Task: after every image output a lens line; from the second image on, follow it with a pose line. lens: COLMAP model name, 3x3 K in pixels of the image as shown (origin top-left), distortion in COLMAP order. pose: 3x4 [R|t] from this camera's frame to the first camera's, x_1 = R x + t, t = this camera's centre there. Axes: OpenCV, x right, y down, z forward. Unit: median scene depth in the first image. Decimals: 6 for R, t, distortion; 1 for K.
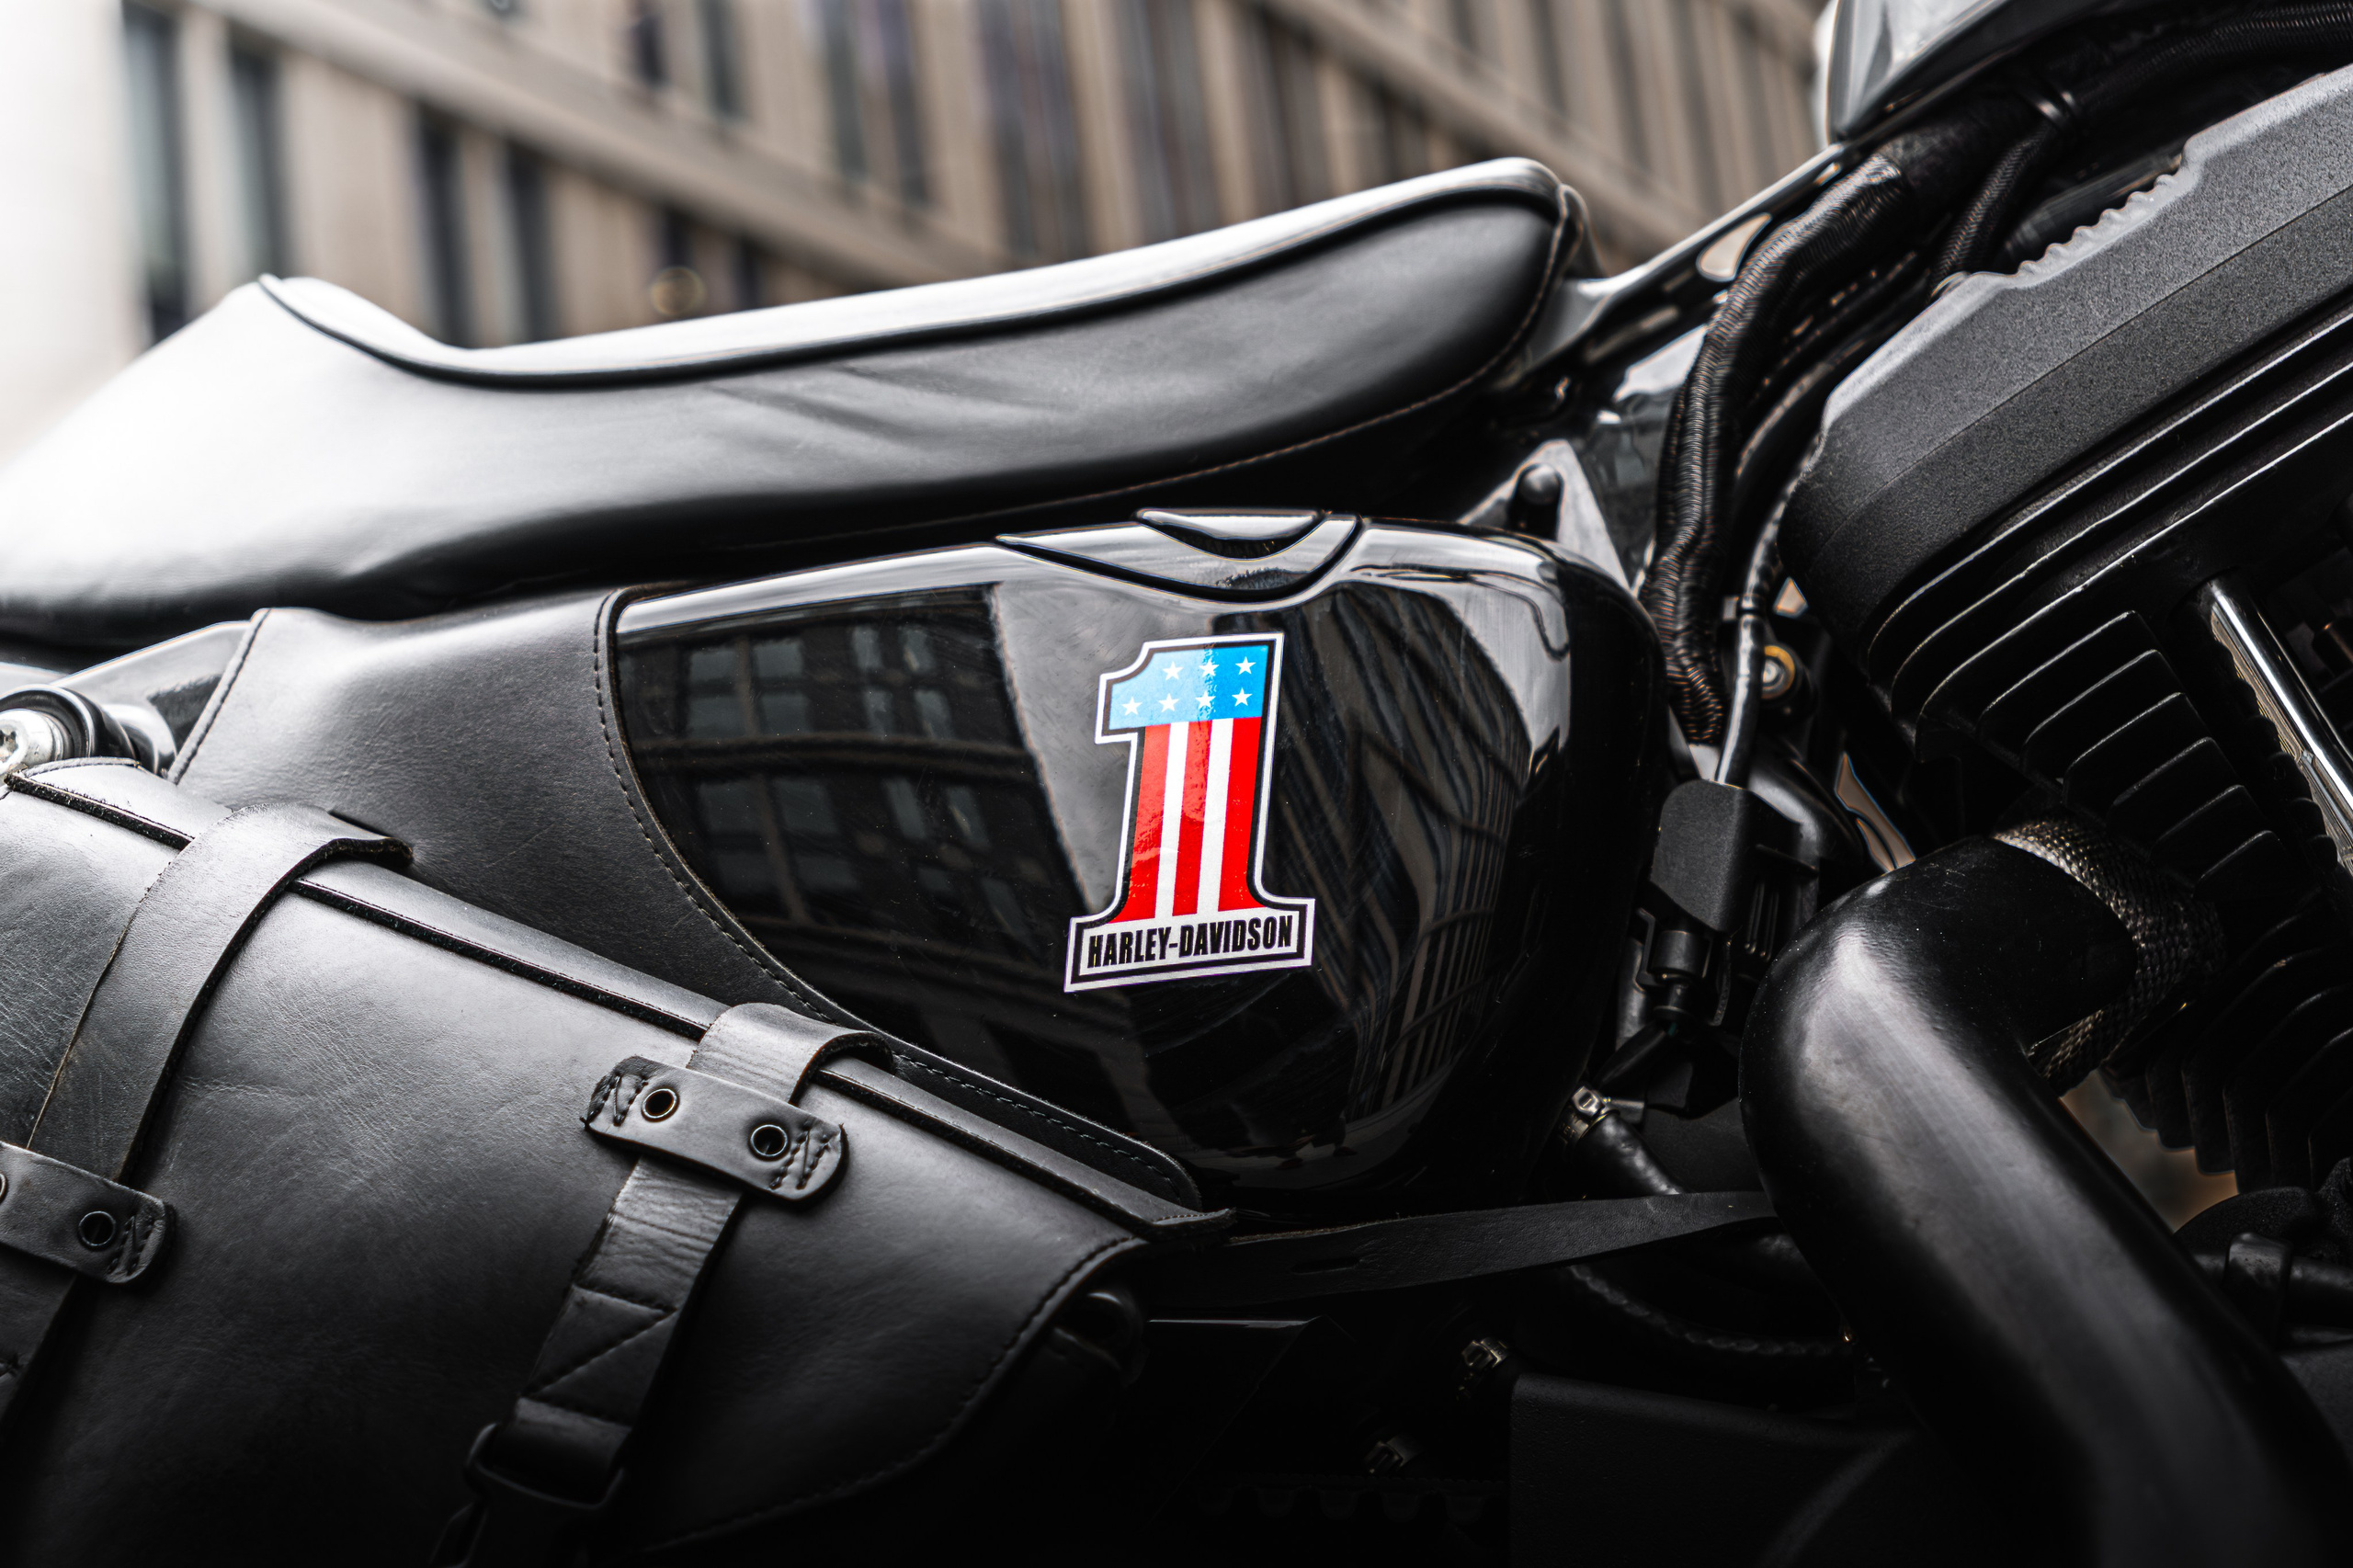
lens RADIAL K [[4122.6, 0, 1183.8], [0, 4122.6, 785.6], [0, 0, 1]] dist [-0.037767, 0.000000]
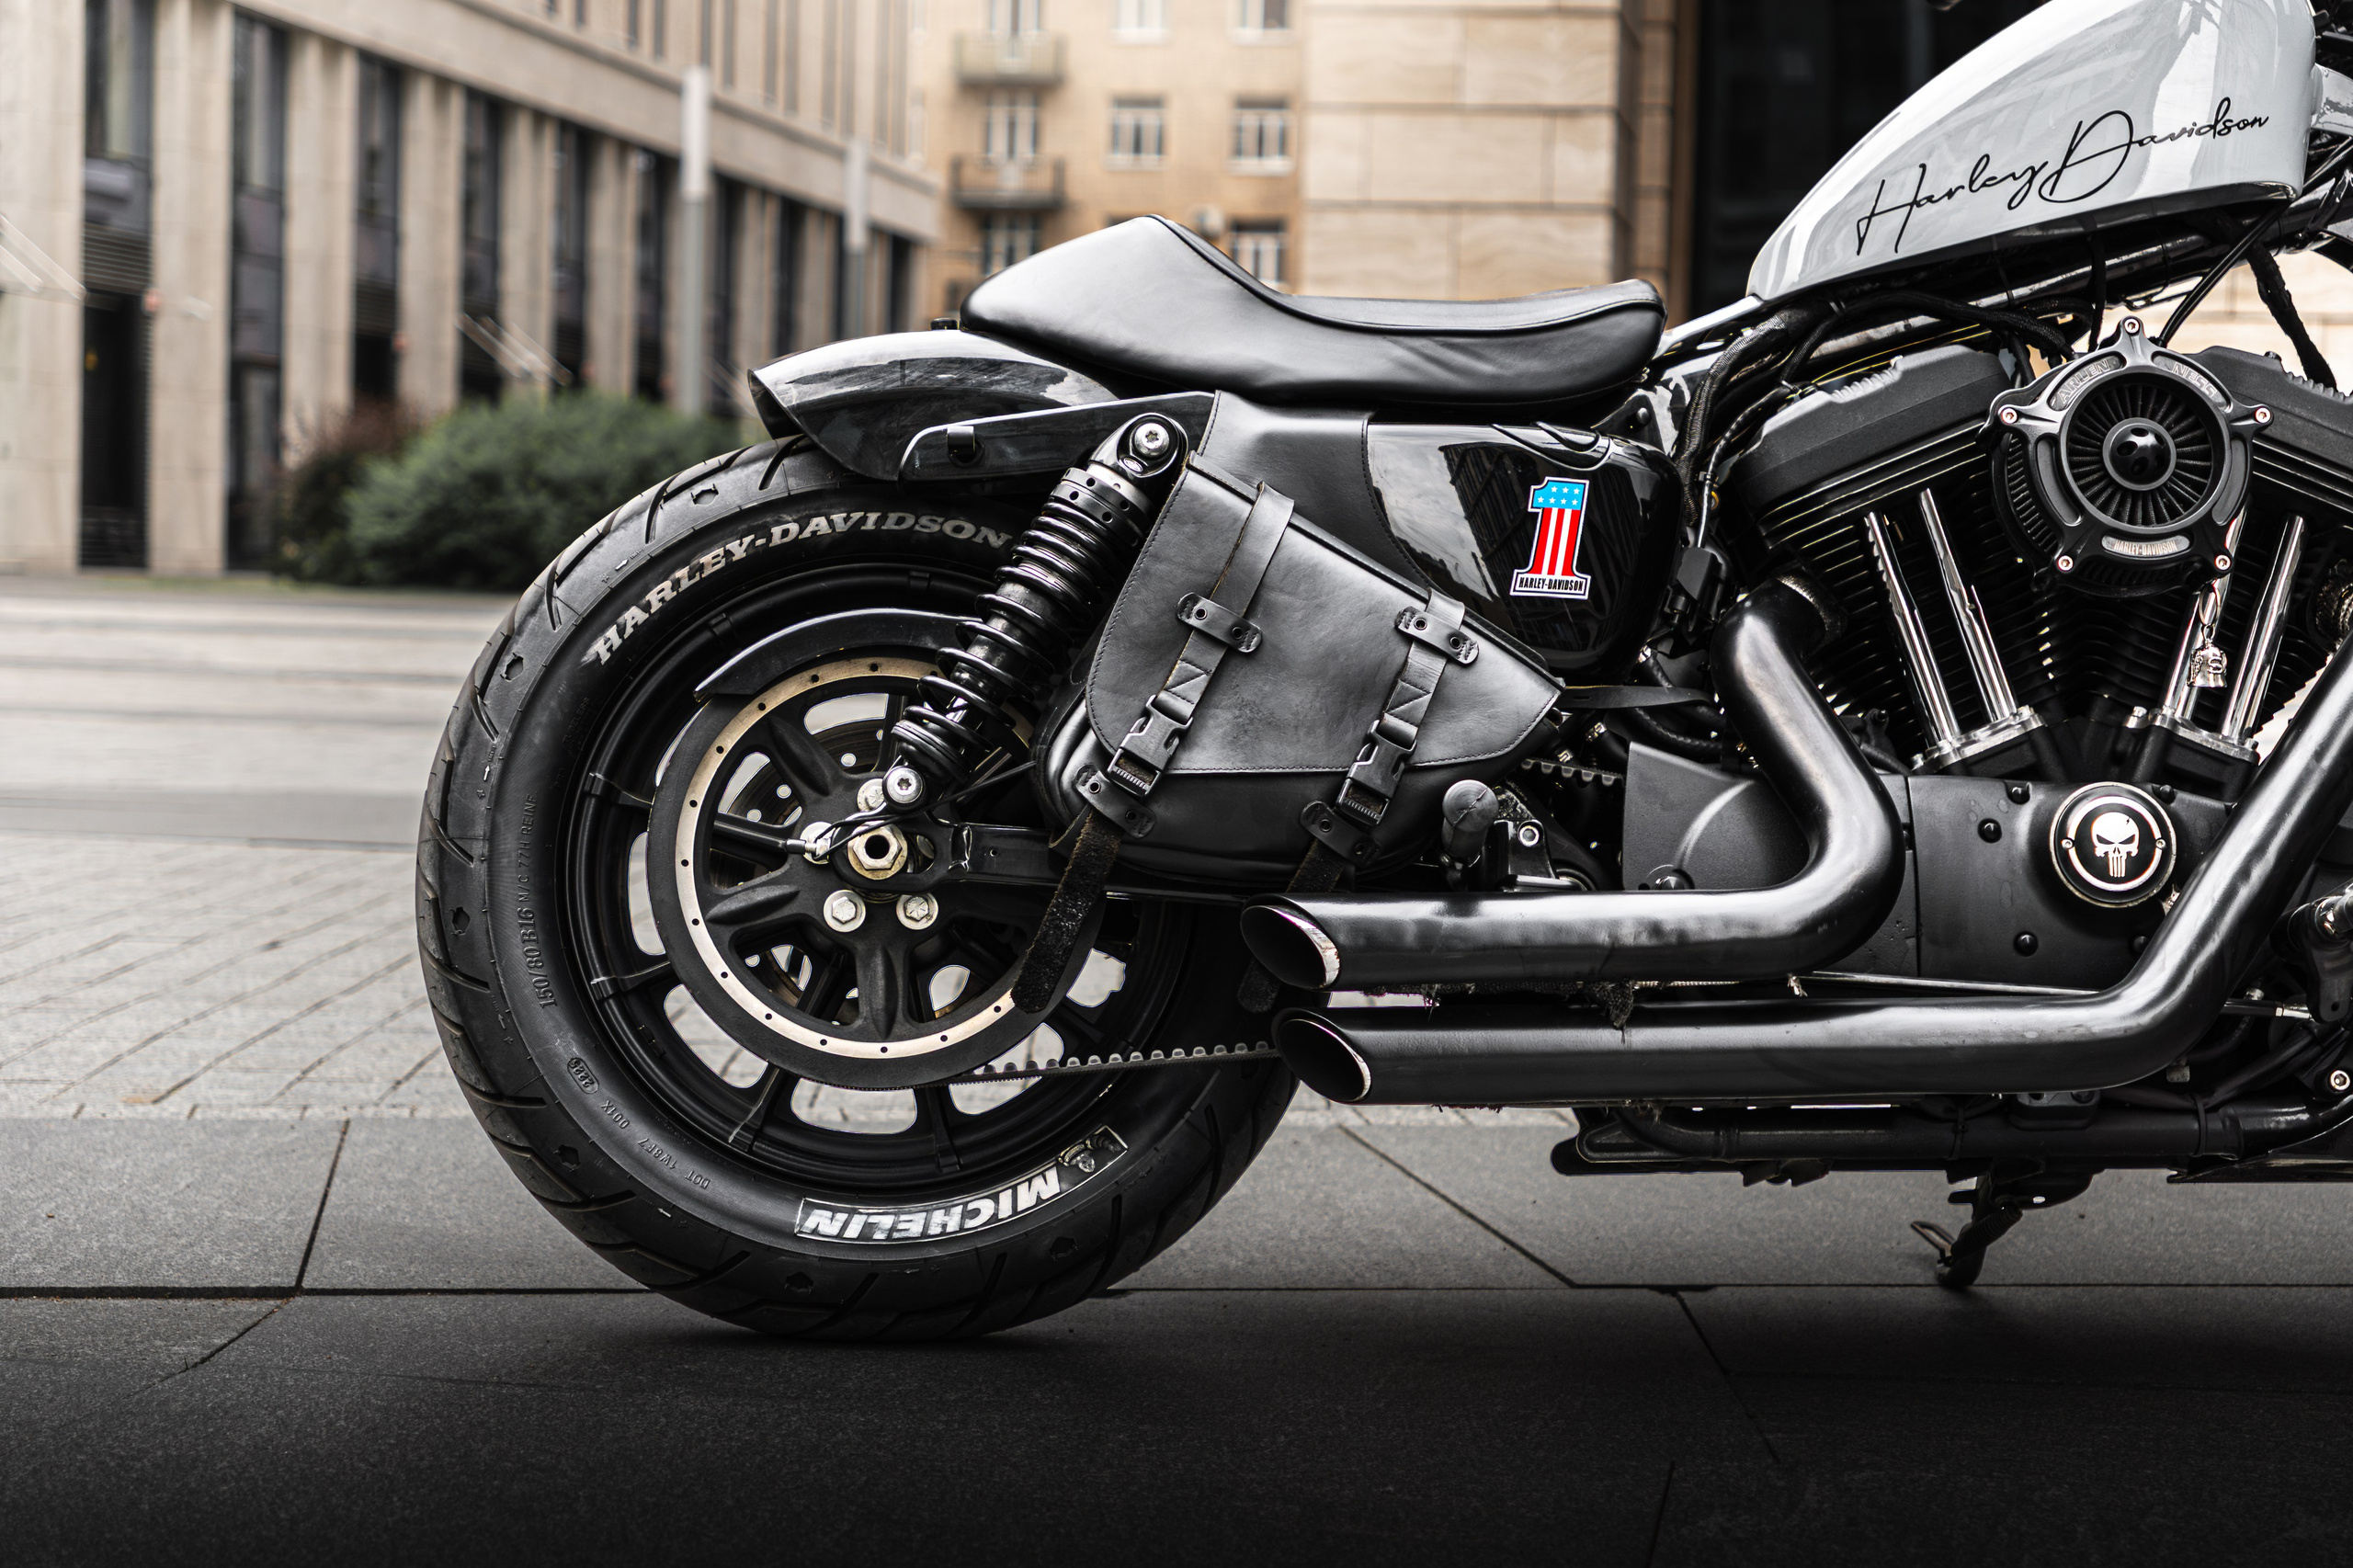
lens RADIAL K [[3989.3, 0, 1239.2], [0, 3989.3, 783.7], [0, 0, 1]] dist [-0.000093, 0.000000]
pose [[0.943082, 0.145431, 0.299076, -1.043659], [-0.208502, 0.959179, 0.191057, -0.325439], [-0.259082, -0.242541, 0.934907, -1.668402]]
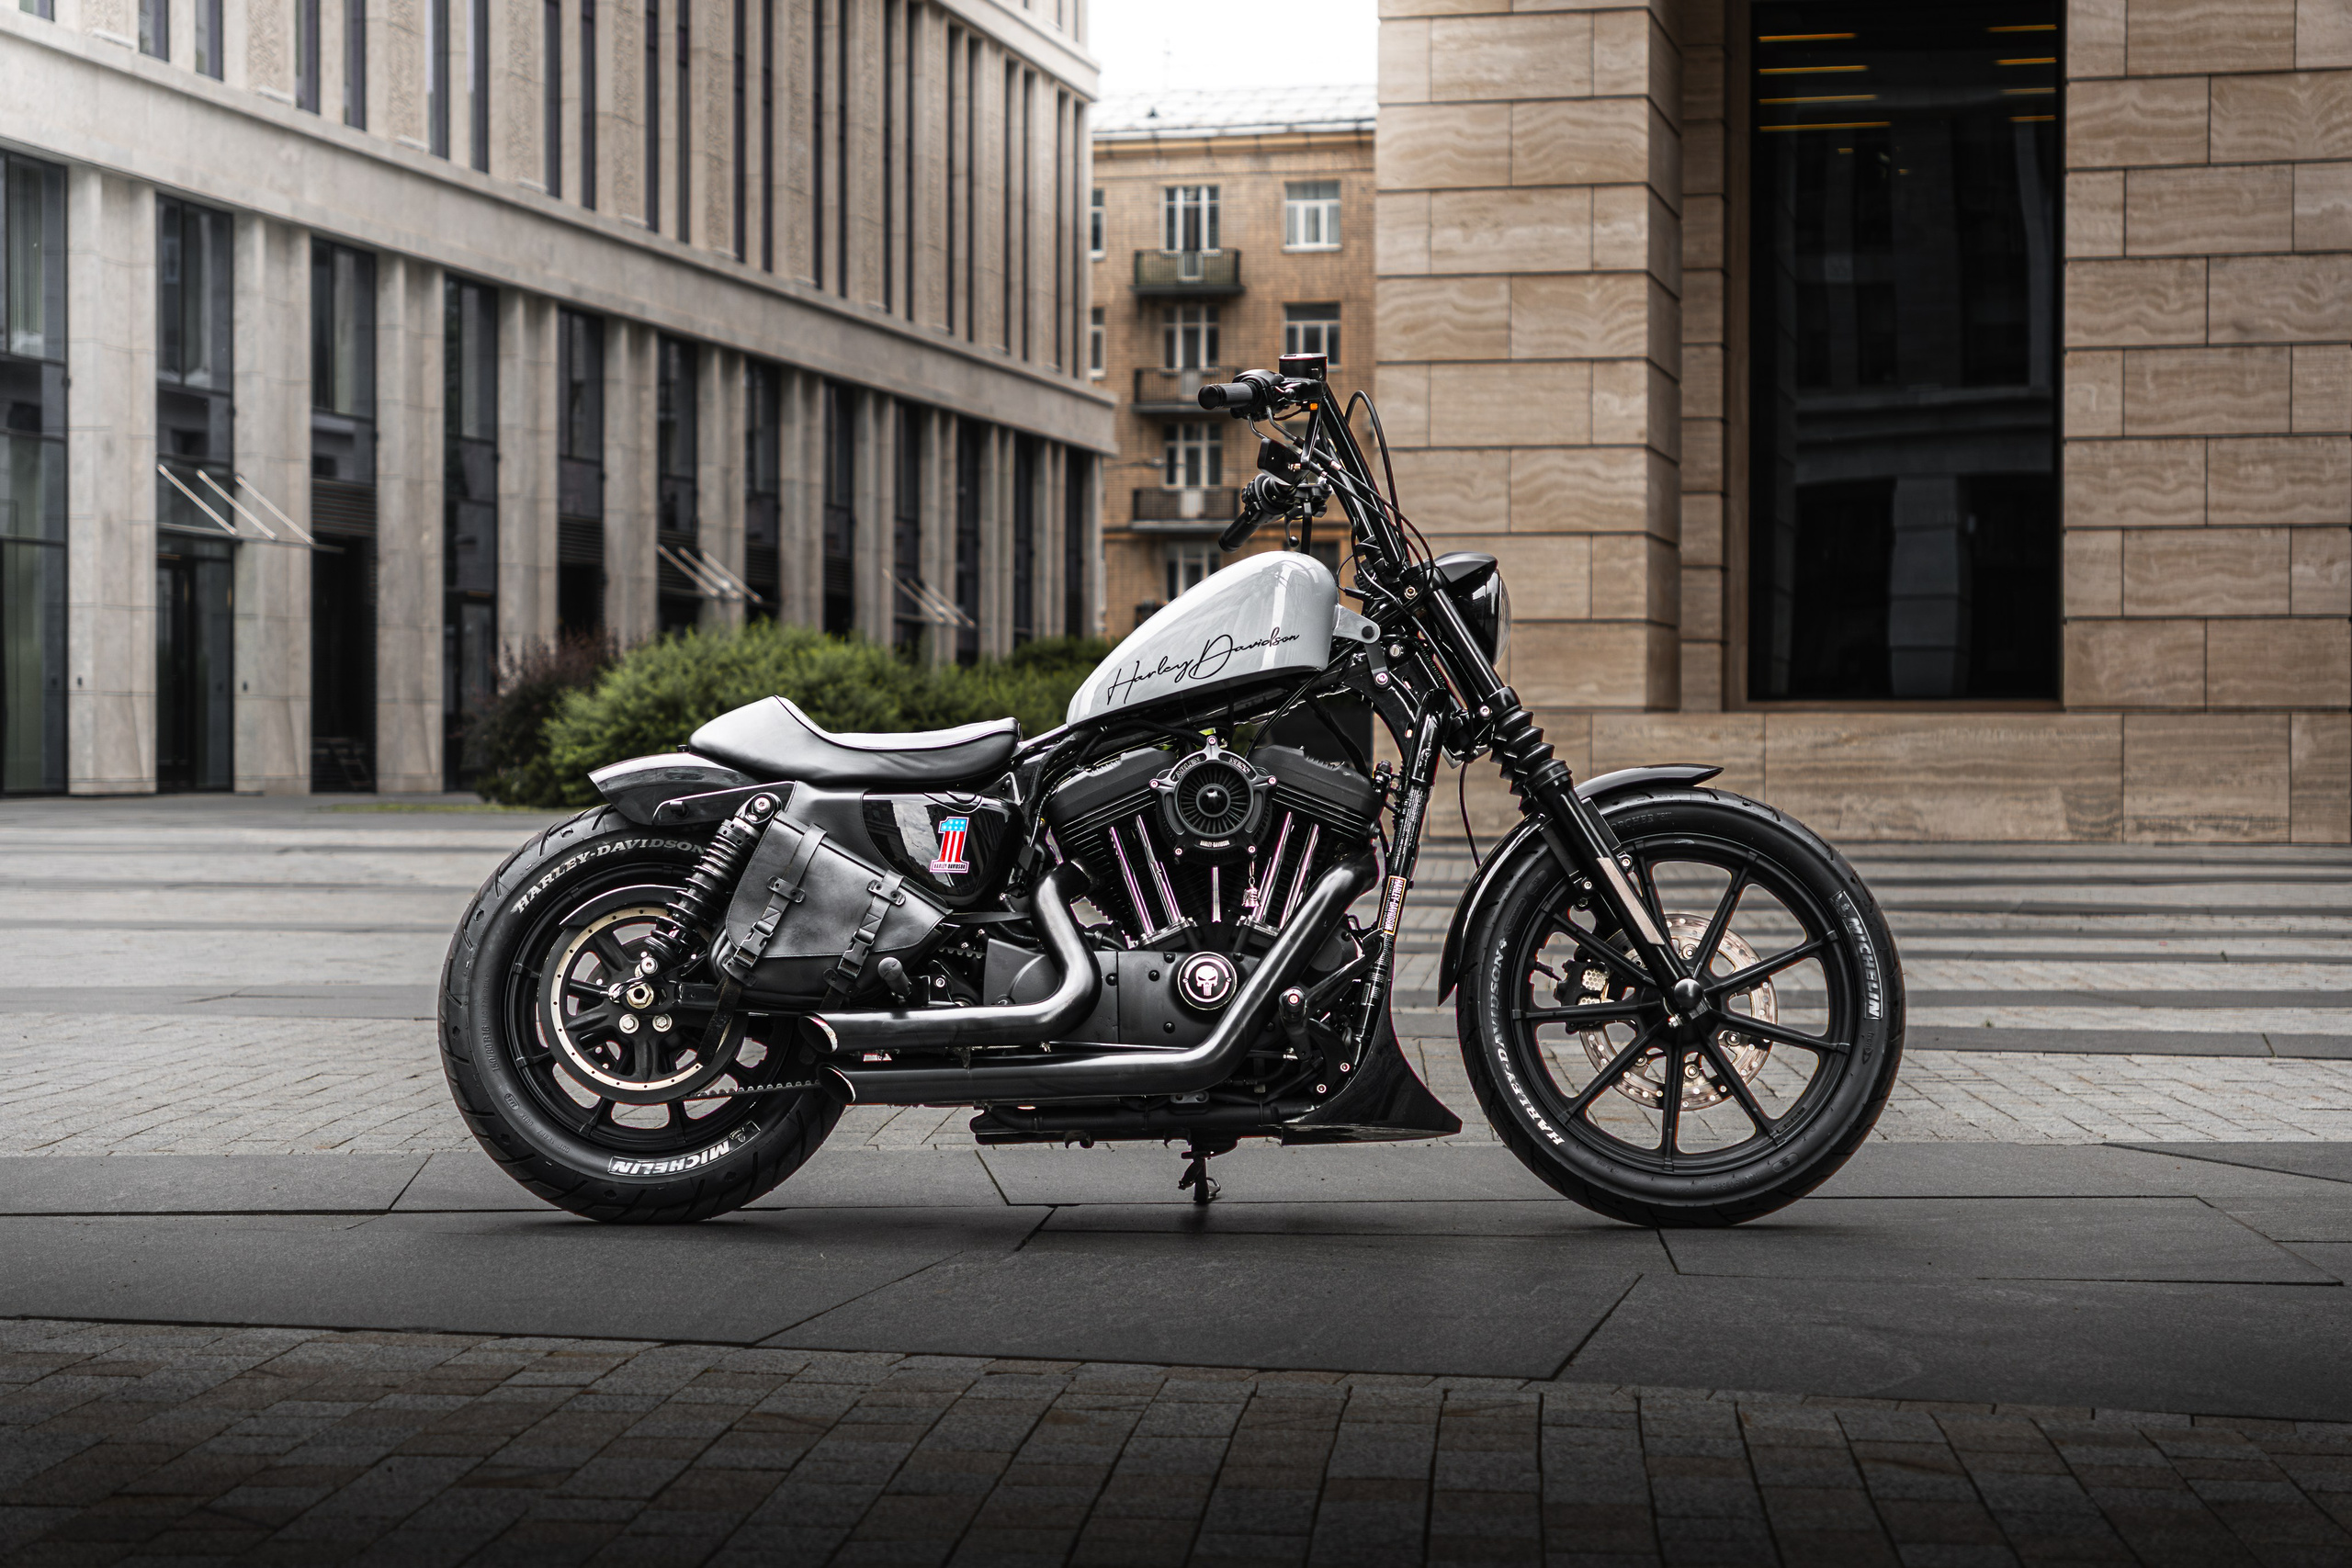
lens RADIAL K [[3836.4, 0, 1167.4], [0, 3836.4, 784.0], [0, 0, 1]] dist [-0.009383, 0.000000]
pose [[0.963521, 0.135330, 0.230895, -1.067002], [-0.174158, 0.972123, 0.156989, -1.082583], [-0.203213, -0.191475, 0.960230, -4.790585]]
